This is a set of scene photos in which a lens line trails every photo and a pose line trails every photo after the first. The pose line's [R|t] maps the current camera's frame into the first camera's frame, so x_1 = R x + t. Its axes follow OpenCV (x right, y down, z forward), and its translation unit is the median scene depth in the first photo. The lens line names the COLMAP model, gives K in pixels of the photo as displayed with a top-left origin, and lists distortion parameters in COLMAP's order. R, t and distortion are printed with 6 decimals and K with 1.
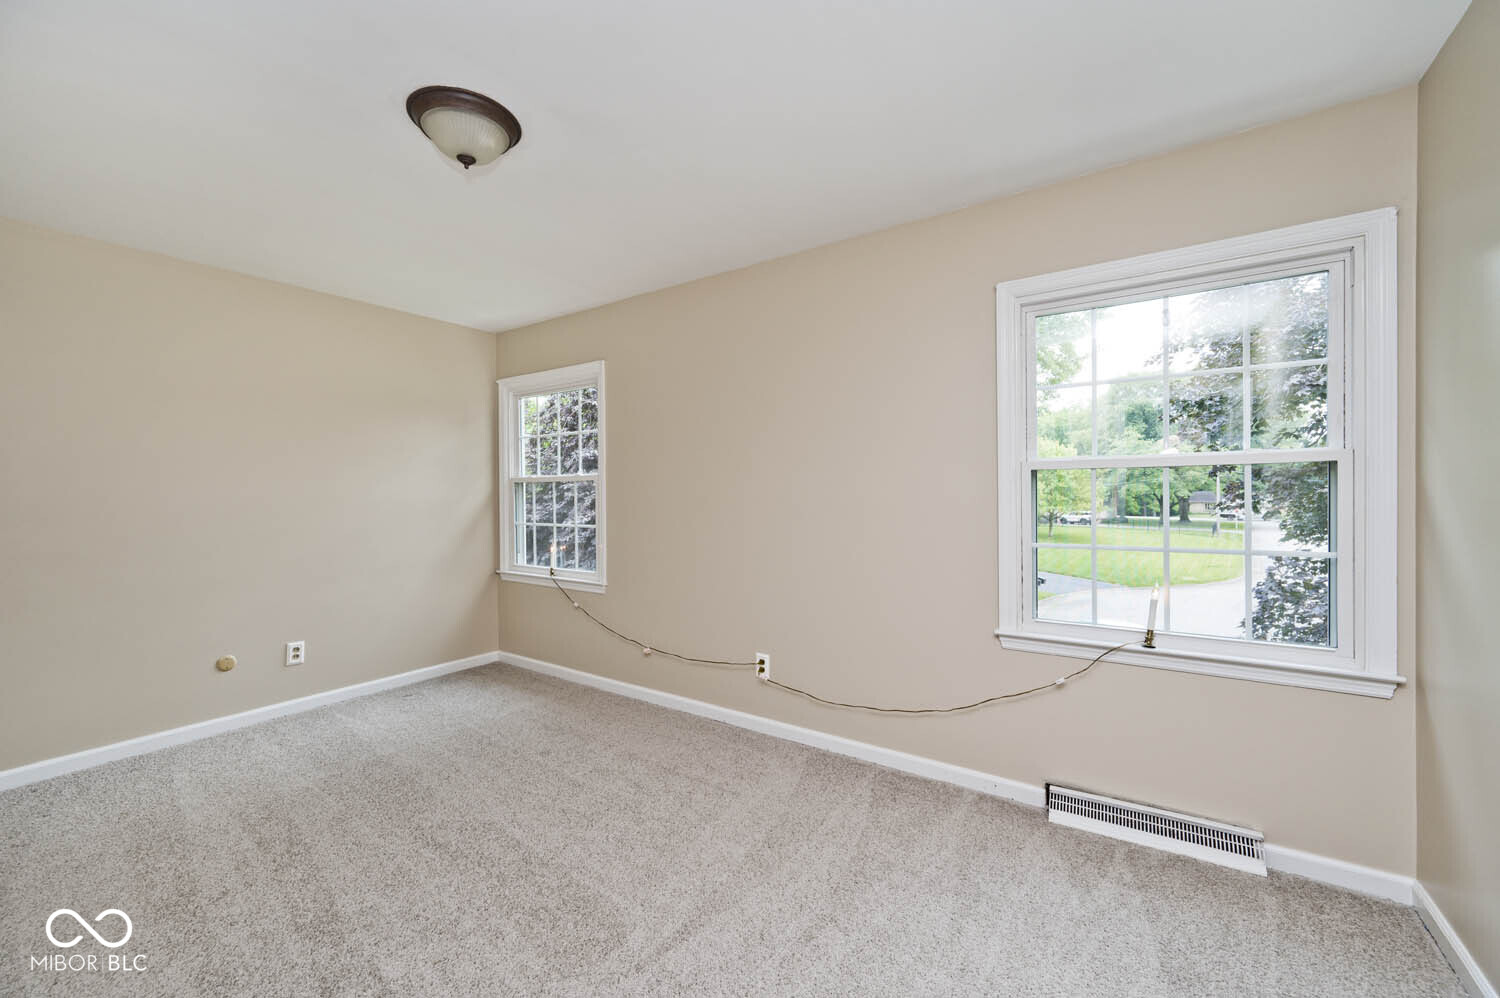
lens RADIAL K [[594.6, 0, 748.9], [0, 594.6, 503.1], [0, 0, 1]] dist [0.003399, 0.000517]
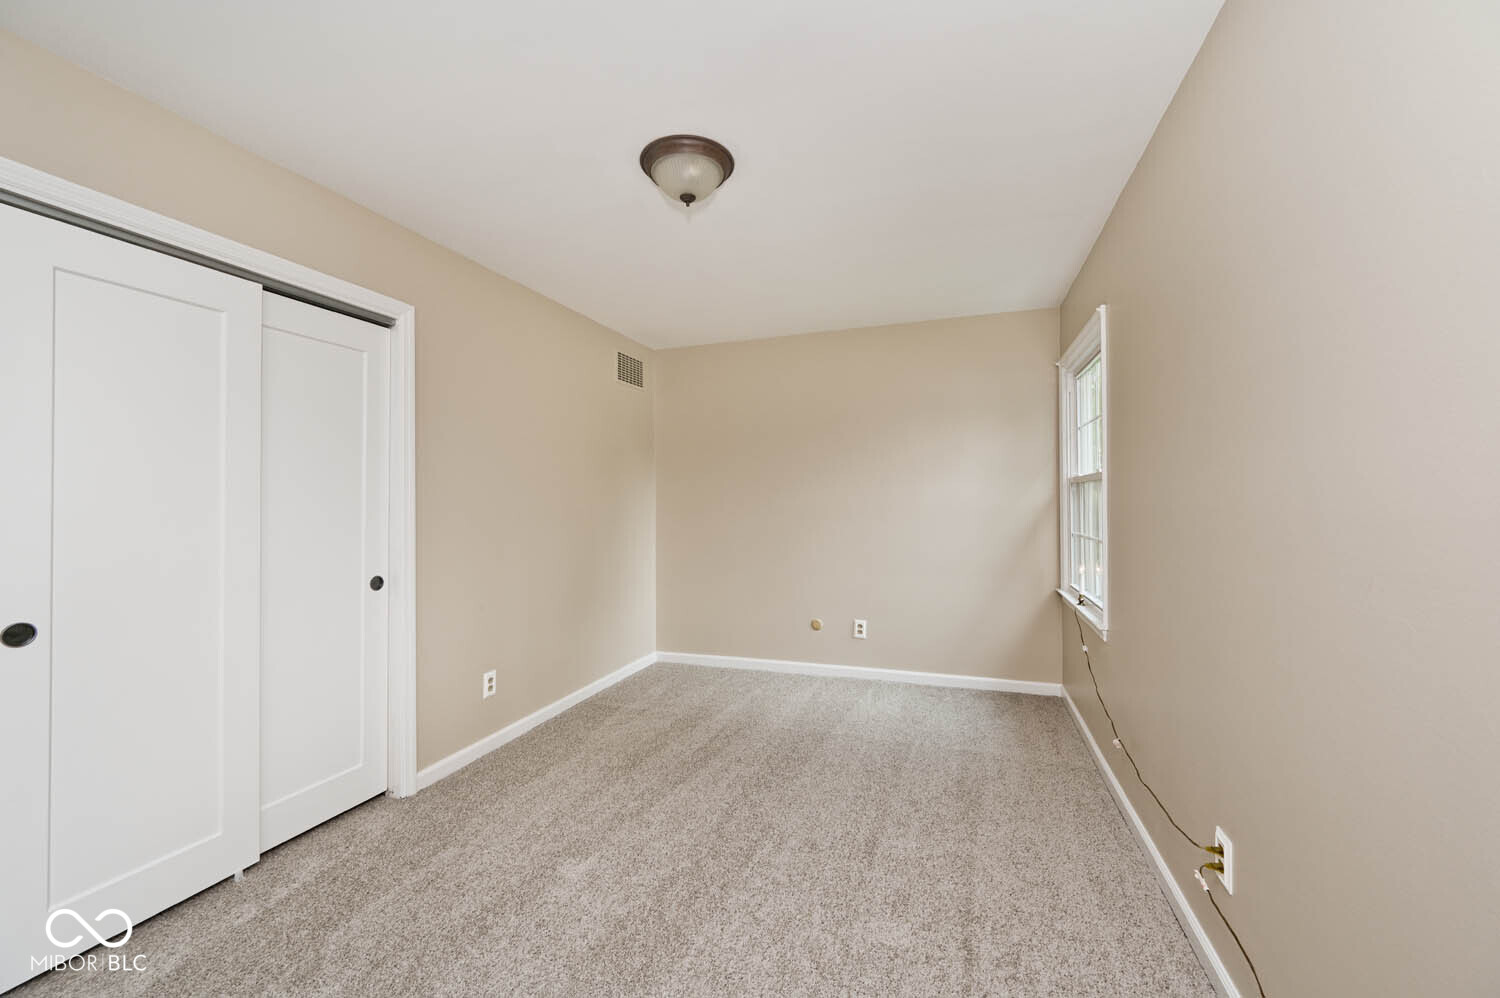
lens RADIAL K [[594.6, 0, 744.2], [0, 594.6, 492.8], [0, 0, 1]] dist [0.003399, 0.000517]
pose [[0.239467, -0.008098, -0.970871, 0.372851], [0.000958, 0.999967, -0.008104, -0.018657], [0.970904, 0.001010, 0.239467, 0.479175]]
